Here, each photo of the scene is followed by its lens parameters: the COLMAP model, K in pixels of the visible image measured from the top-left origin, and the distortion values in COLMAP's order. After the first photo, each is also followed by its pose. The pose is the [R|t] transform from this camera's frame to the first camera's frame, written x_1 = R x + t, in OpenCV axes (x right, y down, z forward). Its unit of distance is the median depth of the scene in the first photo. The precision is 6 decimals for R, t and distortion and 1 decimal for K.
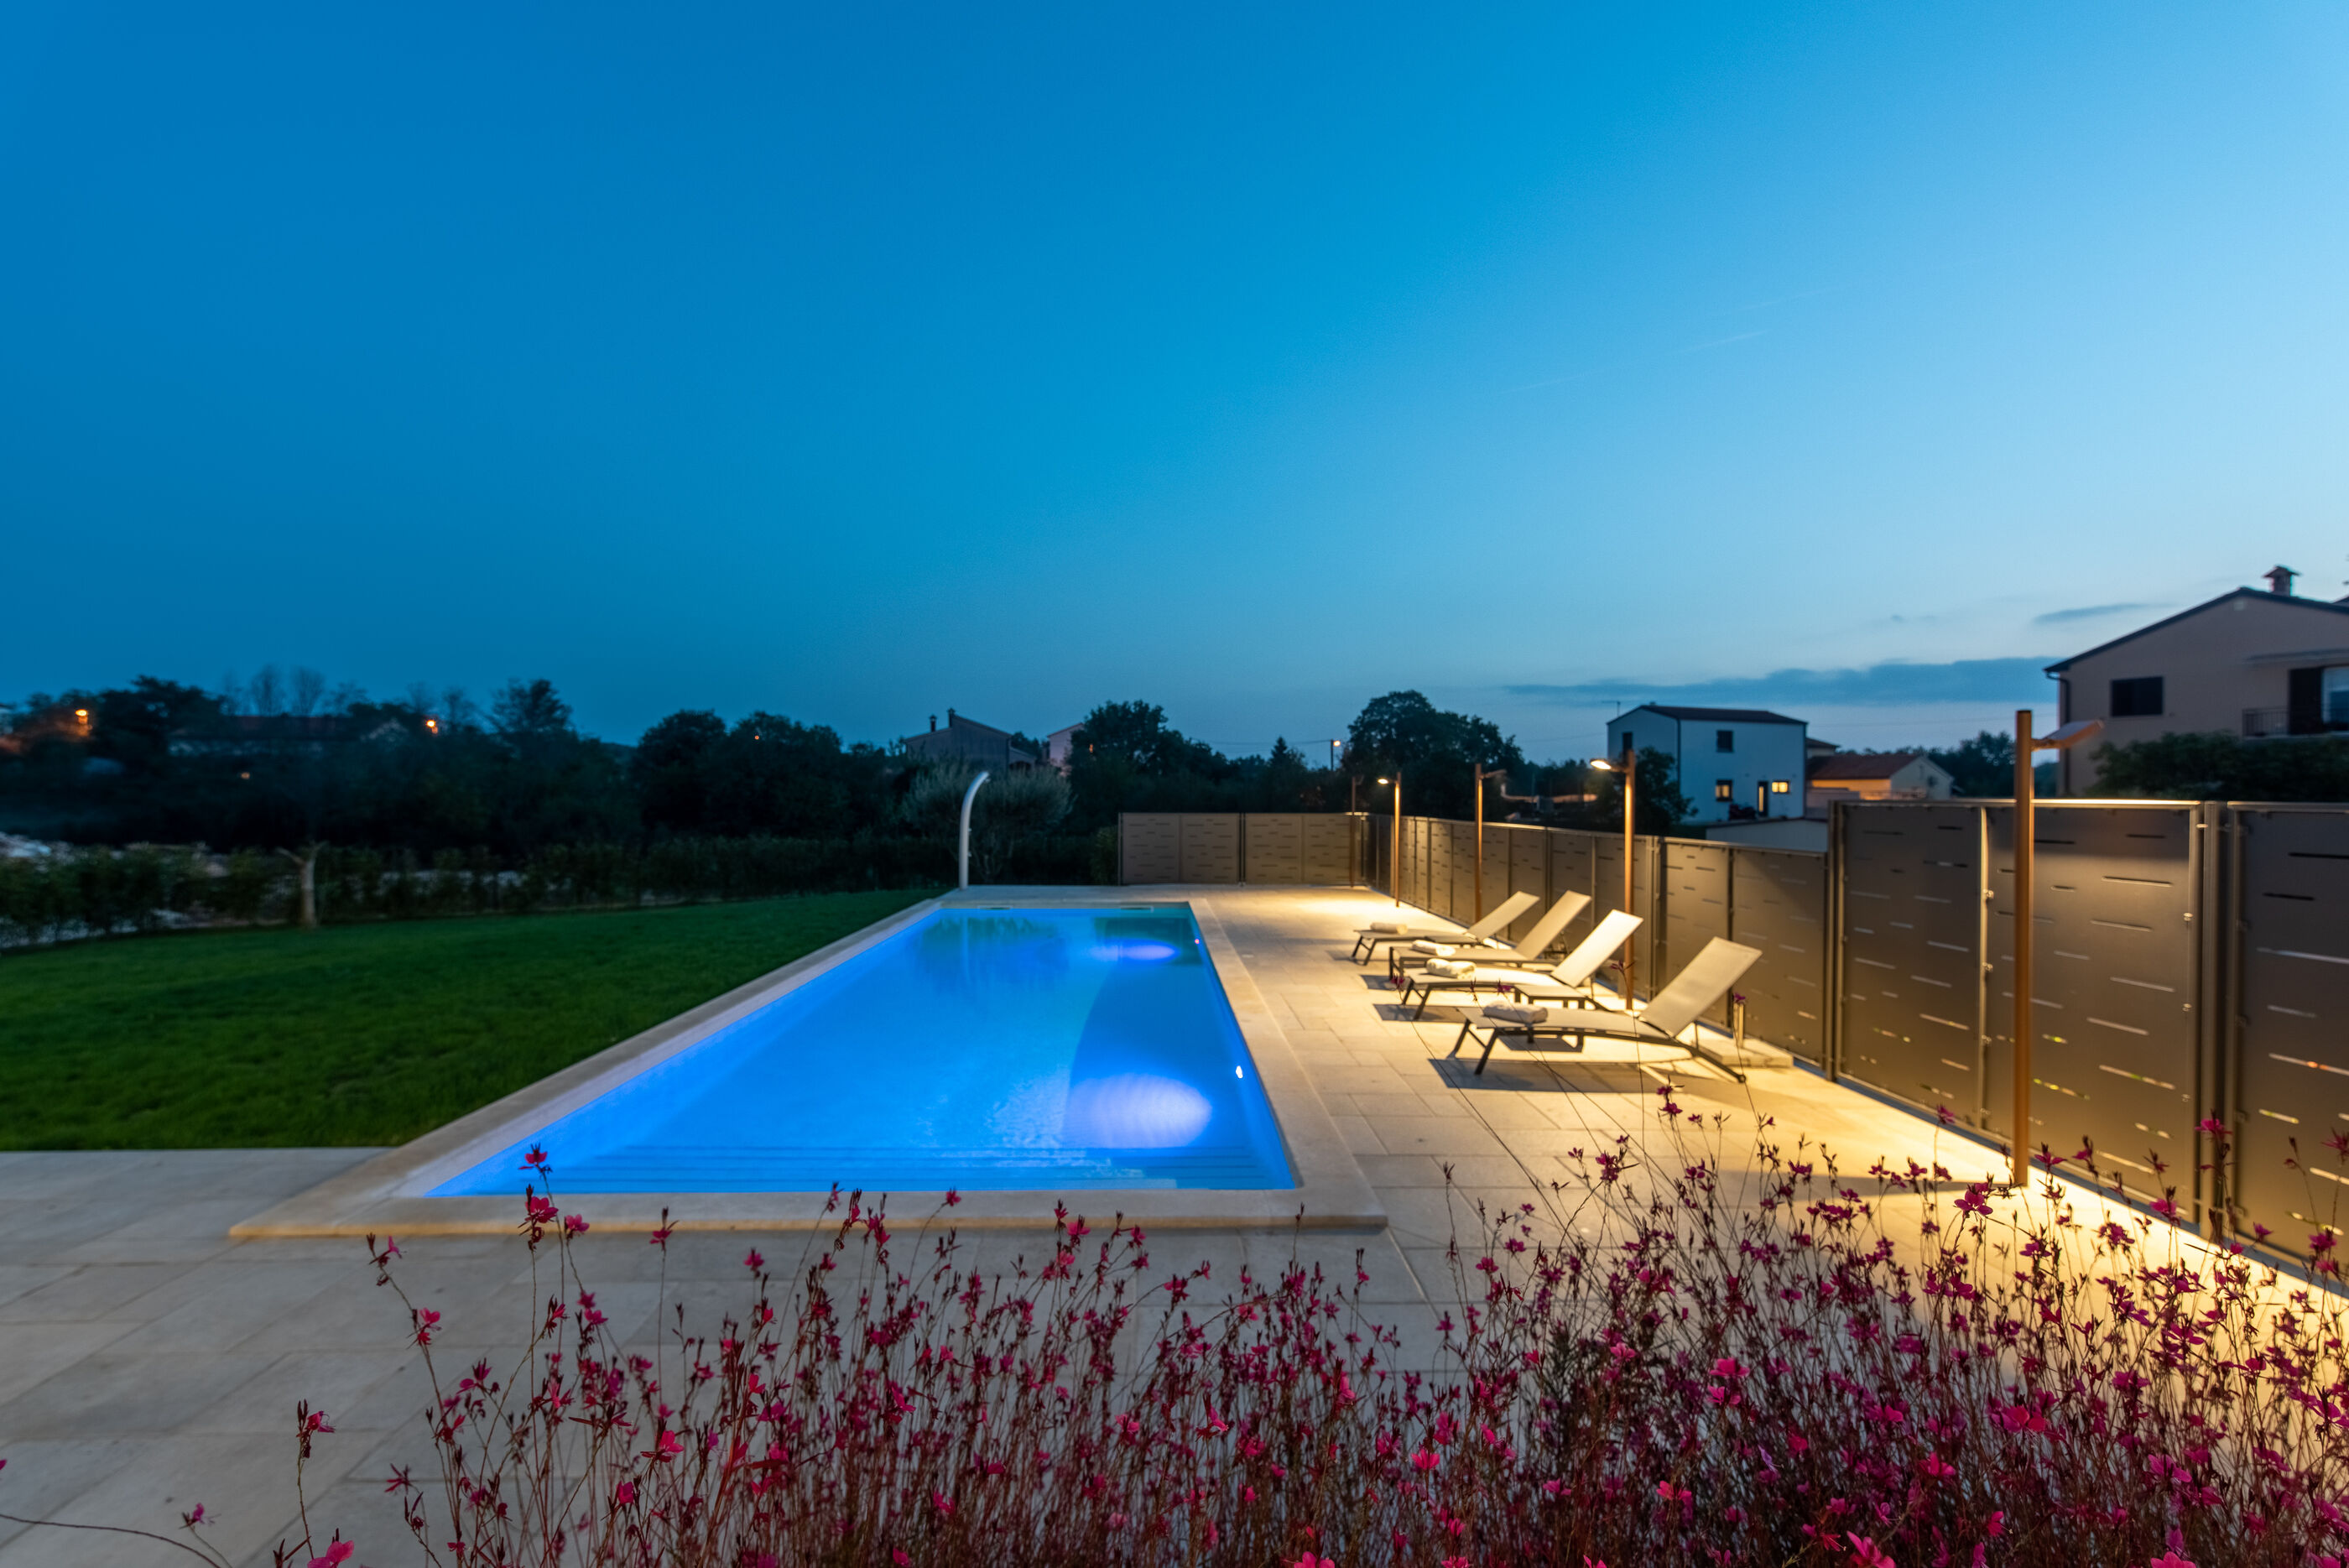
lens RADIAL K [[1015.4, 0, 1177.5], [0, 1015.4, 792.7], [0, 0, 1]] dist [0.000190, -0.000498]
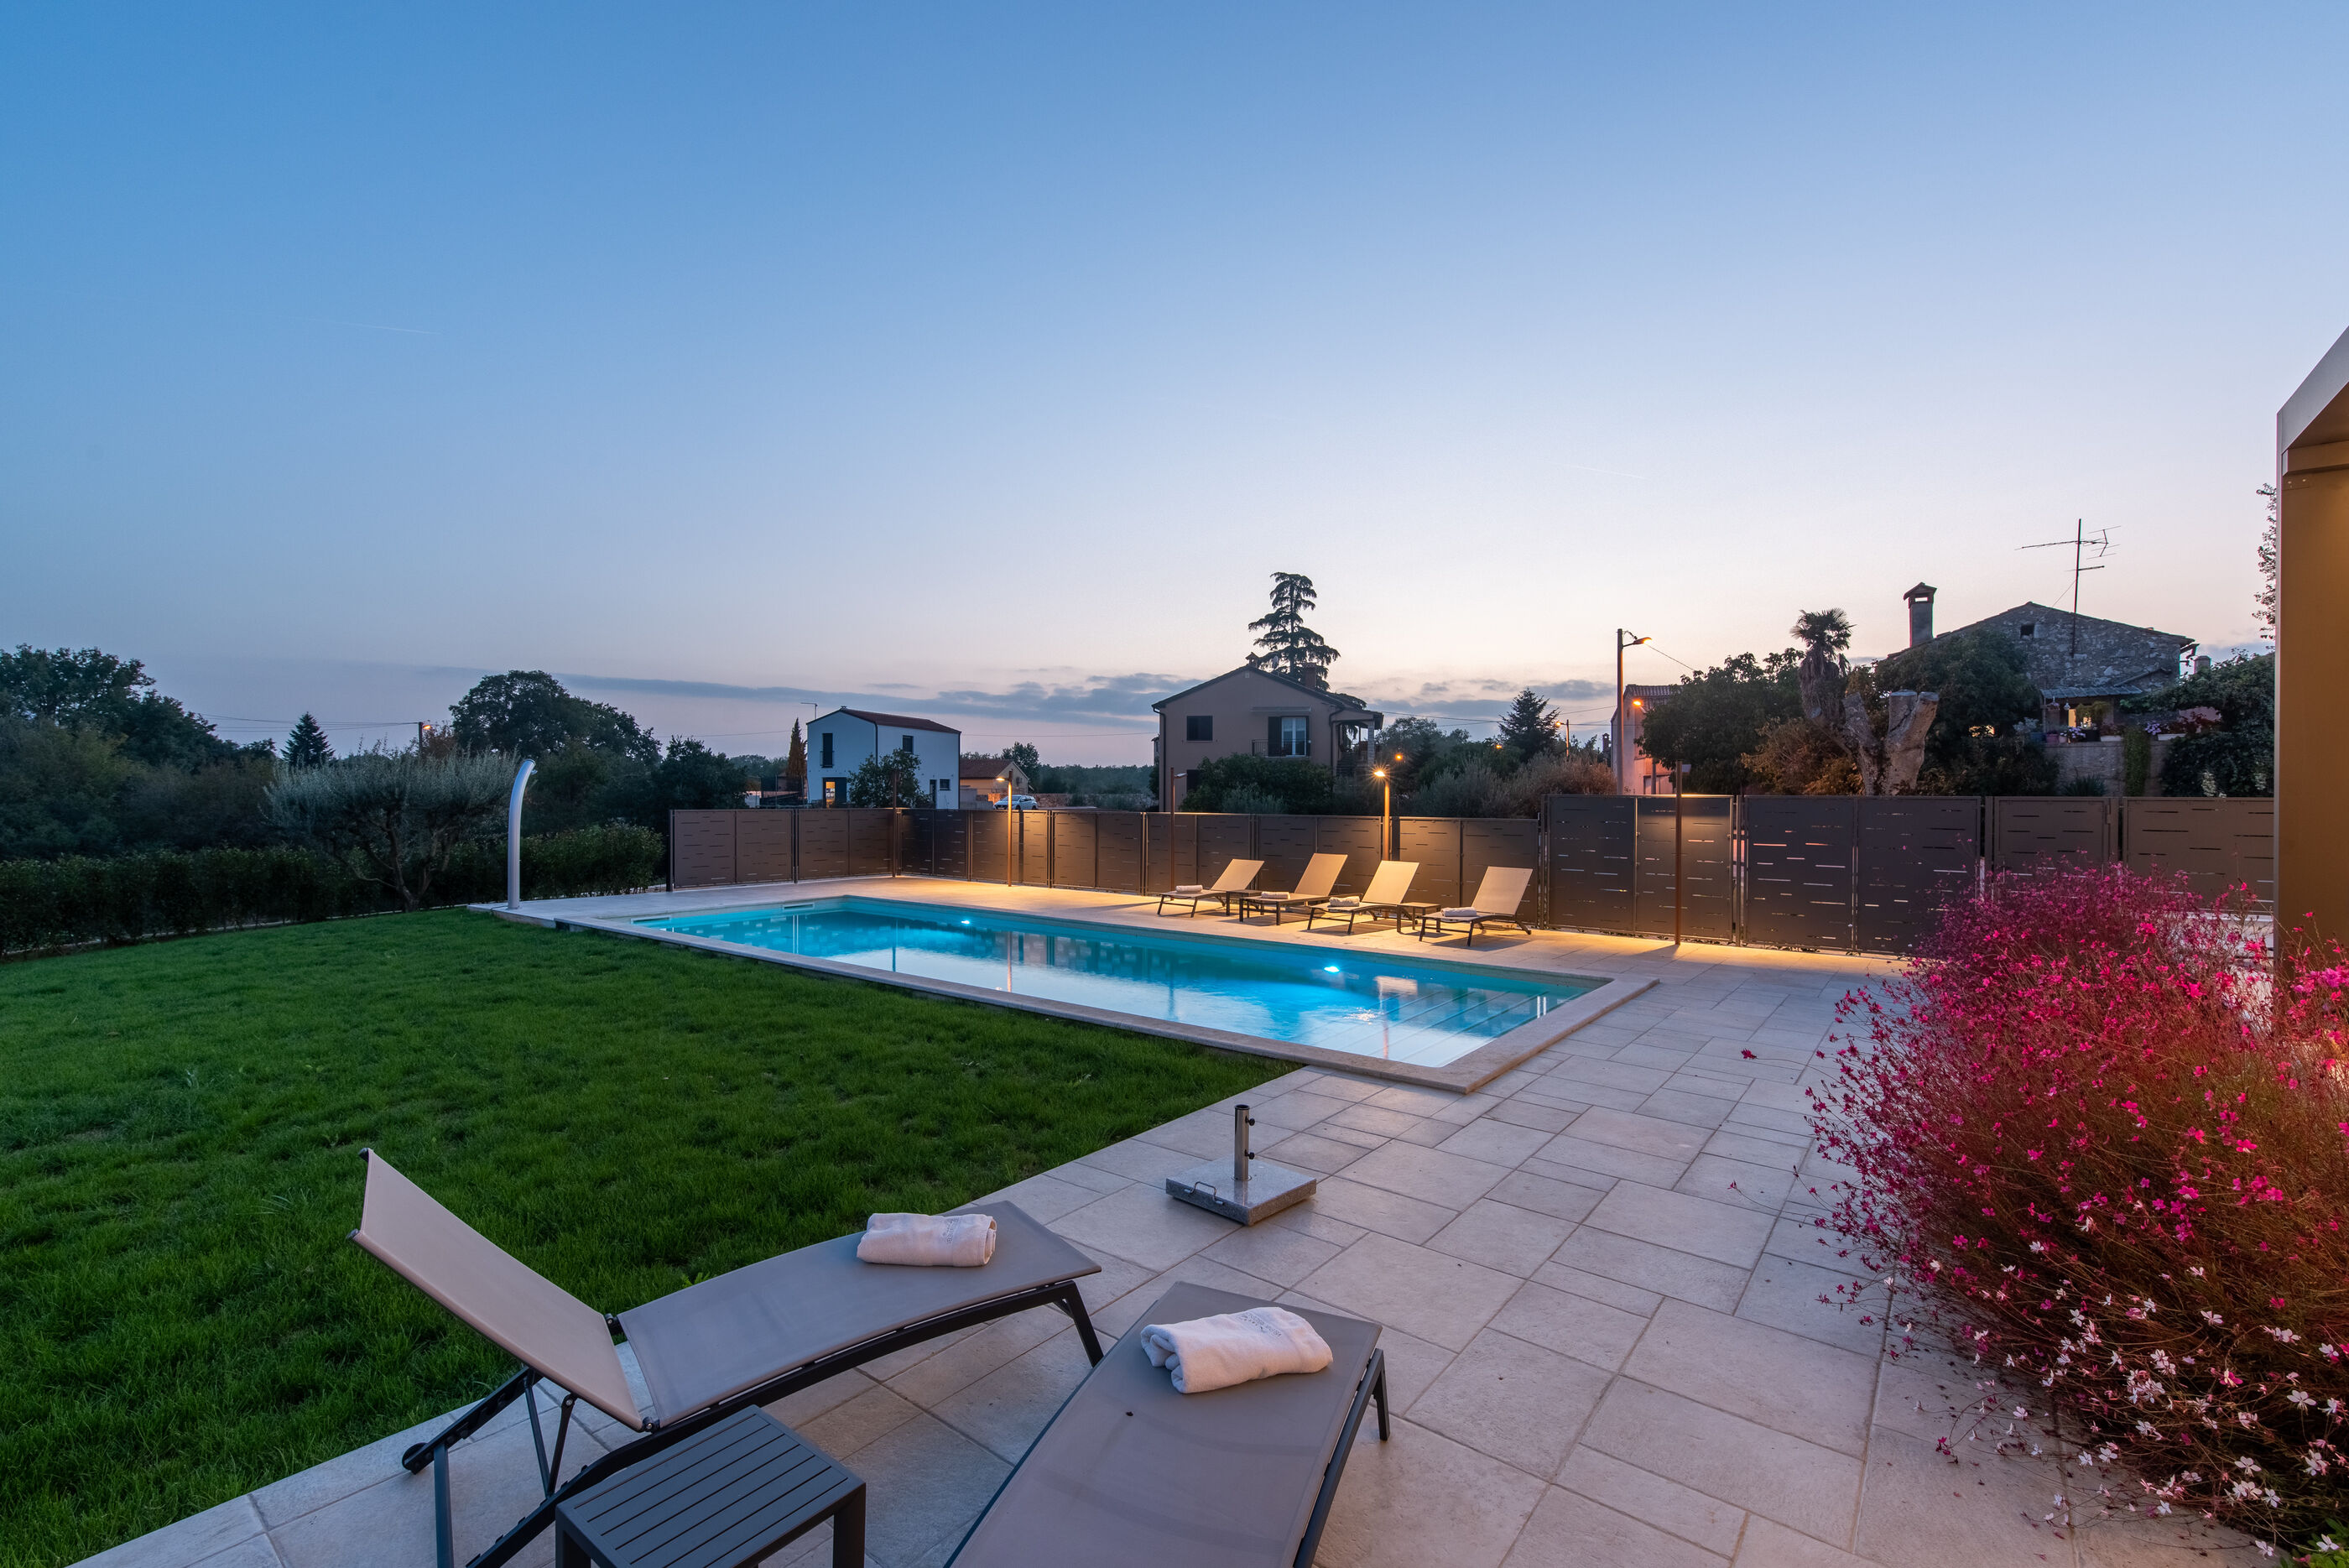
lens RADIAL K [[1015.4, 0, 1165.6], [0, 1015.4, 792.9], [0, 0, 1]] dist [0.000190, -0.000498]
pose [[0.646158, 0.001433, 0.763202, -0.152518], [-0.004590, 0.999987, 0.002008, 0.000358], [-0.763190, -0.004801, 0.646156, 0.027039]]
